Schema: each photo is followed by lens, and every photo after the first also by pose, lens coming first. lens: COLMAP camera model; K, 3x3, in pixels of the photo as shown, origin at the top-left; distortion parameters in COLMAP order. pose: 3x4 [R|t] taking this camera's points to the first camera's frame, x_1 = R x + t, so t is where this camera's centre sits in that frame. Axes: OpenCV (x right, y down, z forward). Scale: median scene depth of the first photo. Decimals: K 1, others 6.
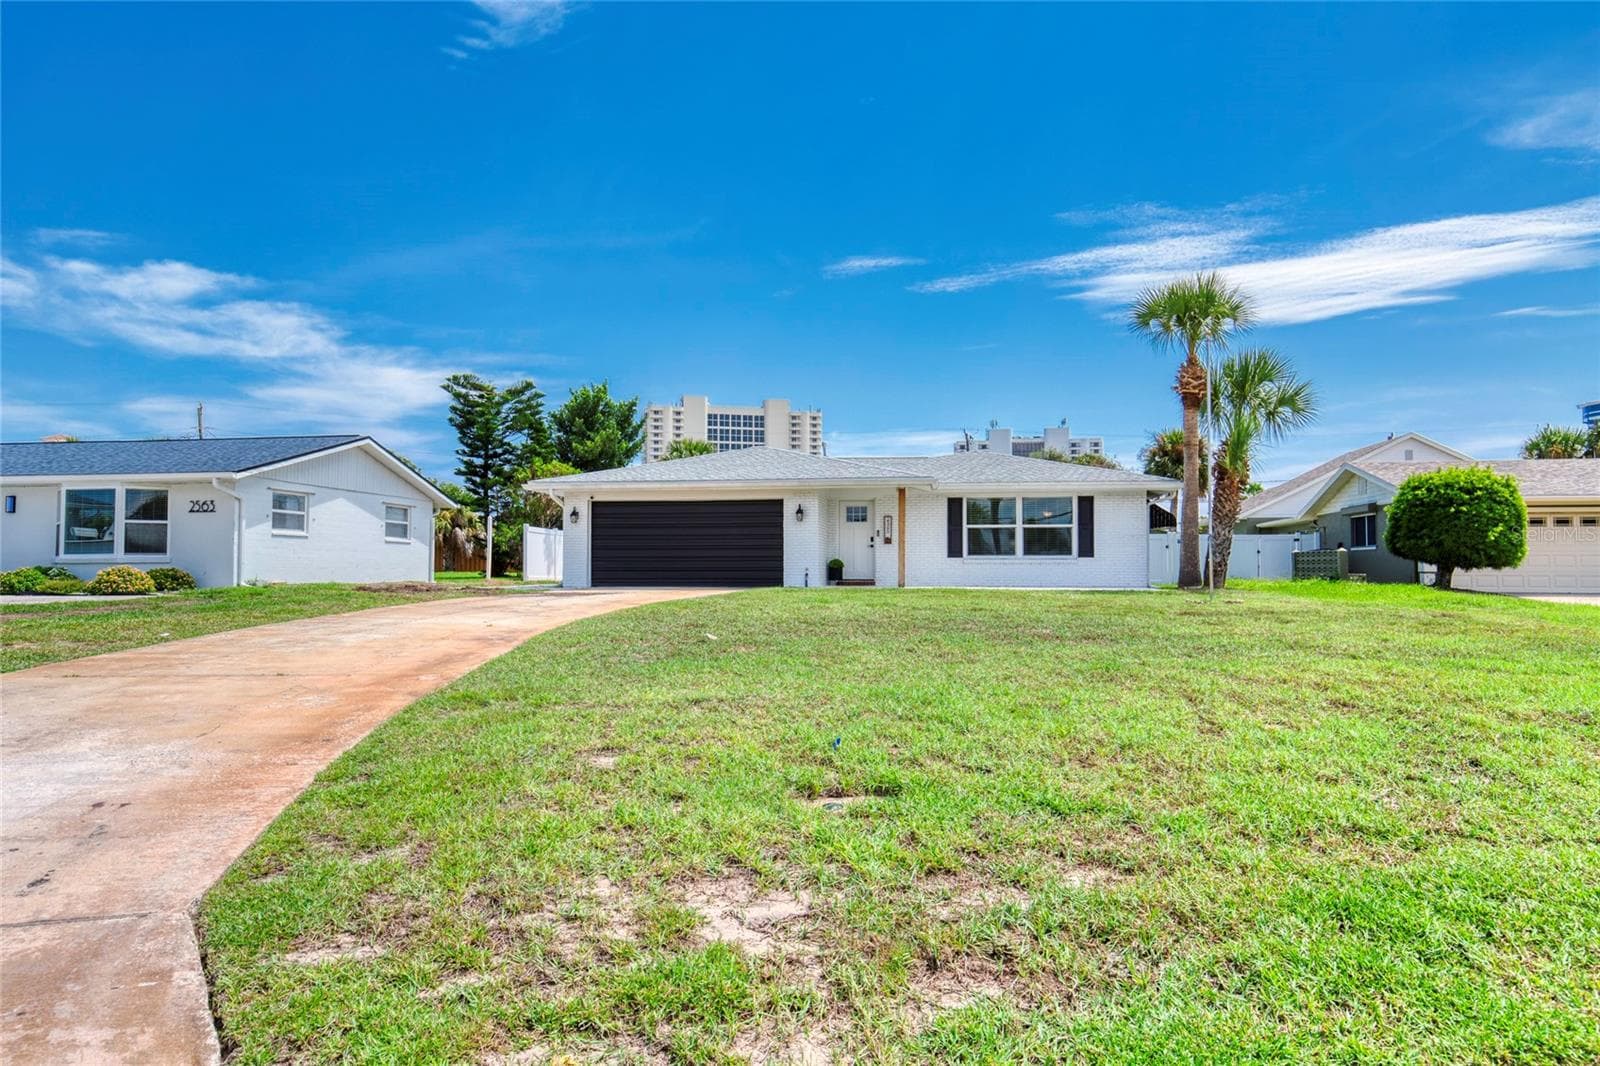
lens RADIAL K [[1029.5, 0, 803.2], [0, 1029.5, 548.4], [0, 0, 1]] dist [0.034480, -0.001359]
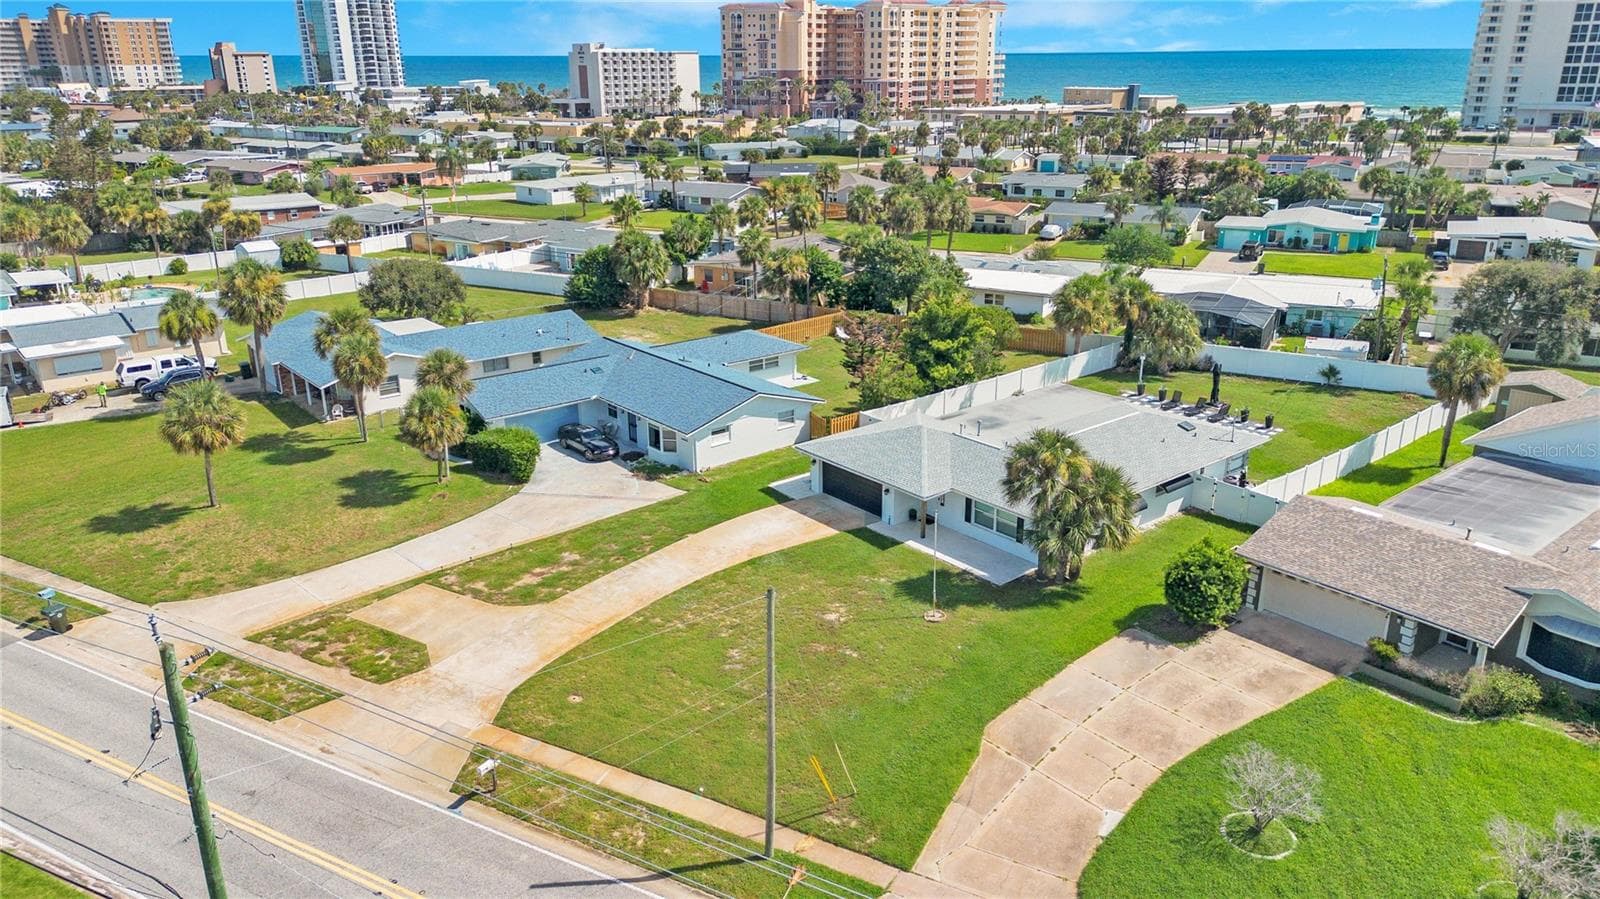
lens RADIAL K [[1123.1, 0, 794.3], [0, 1123.1, 489.8], [0, 0, 1]] dist [0.066583, -0.072903]
pose [[0.740487, 0.238897, -0.628178, 1.210396], [0.021889, 0.925622, 0.377816, -0.847898], [0.671715, -0.293518, 0.680181, -0.625221]]
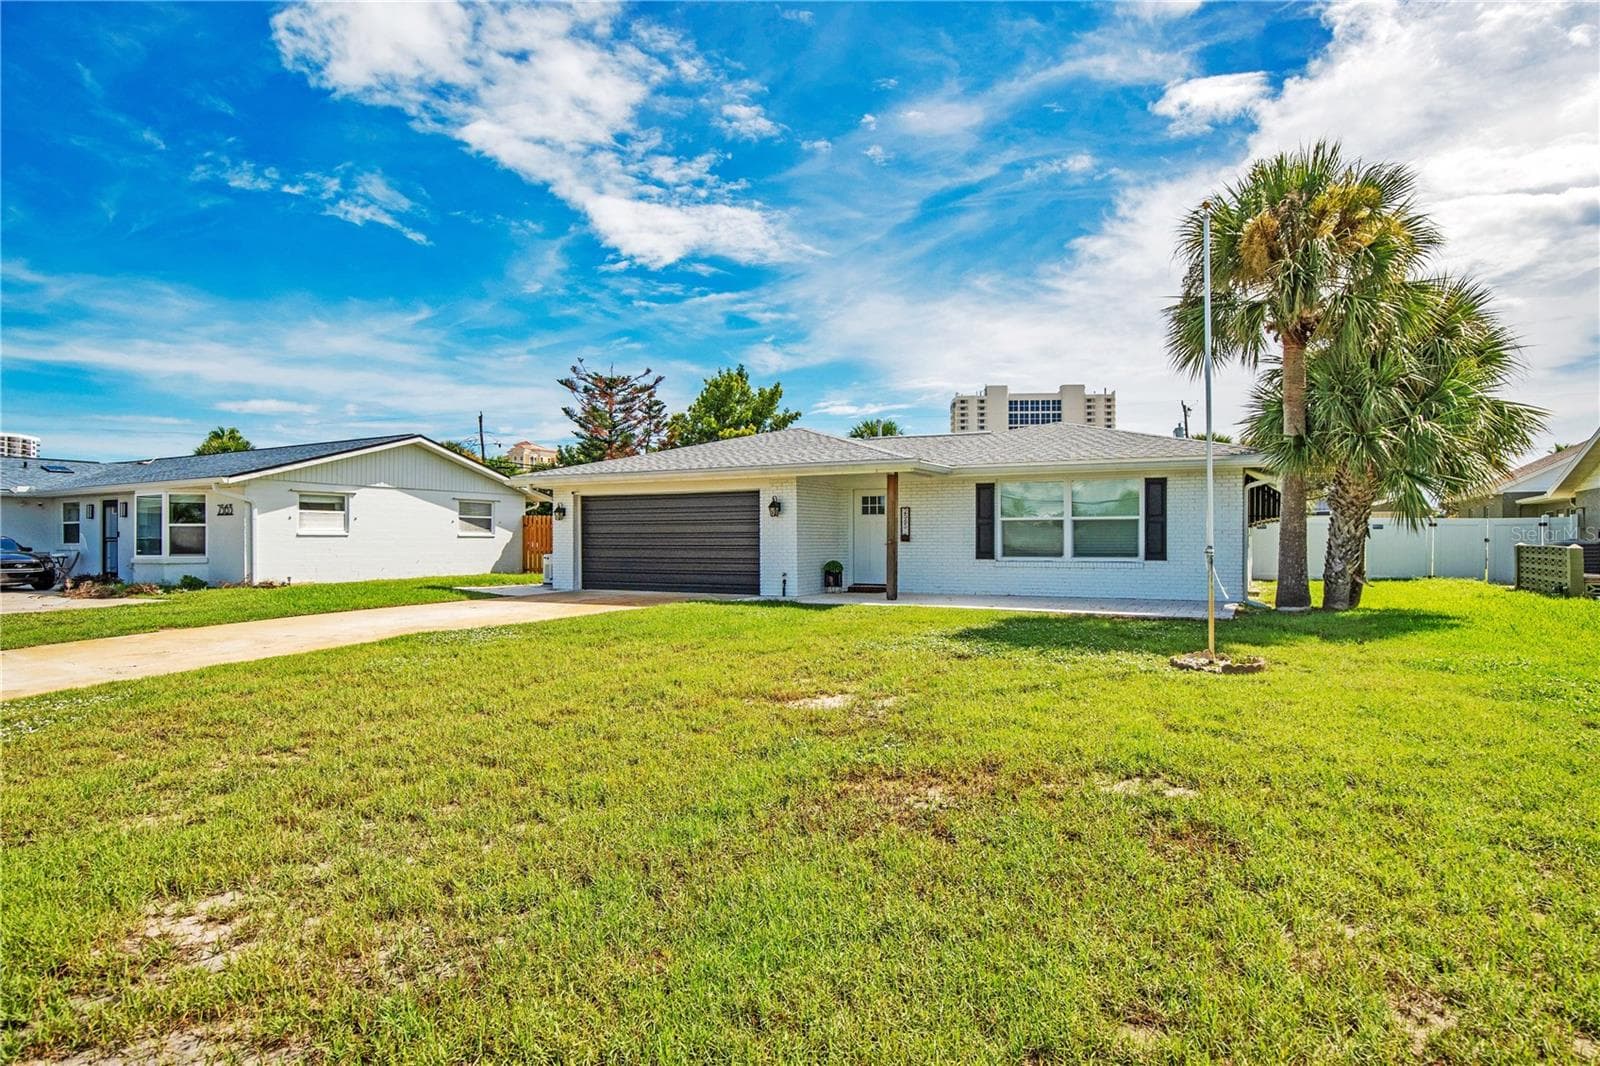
lens RADIAL K [[887.3, 0, 821.1], [0, 887.3, 531.5], [0, 0, 1]] dist [-0.035093, -0.000530]
pose [[0.949120, -0.004983, -0.314876, 0.240991], [0.009051, 0.999893, 0.011459, -0.021080], [0.314785, -0.013726, 0.949064, 0.320423]]
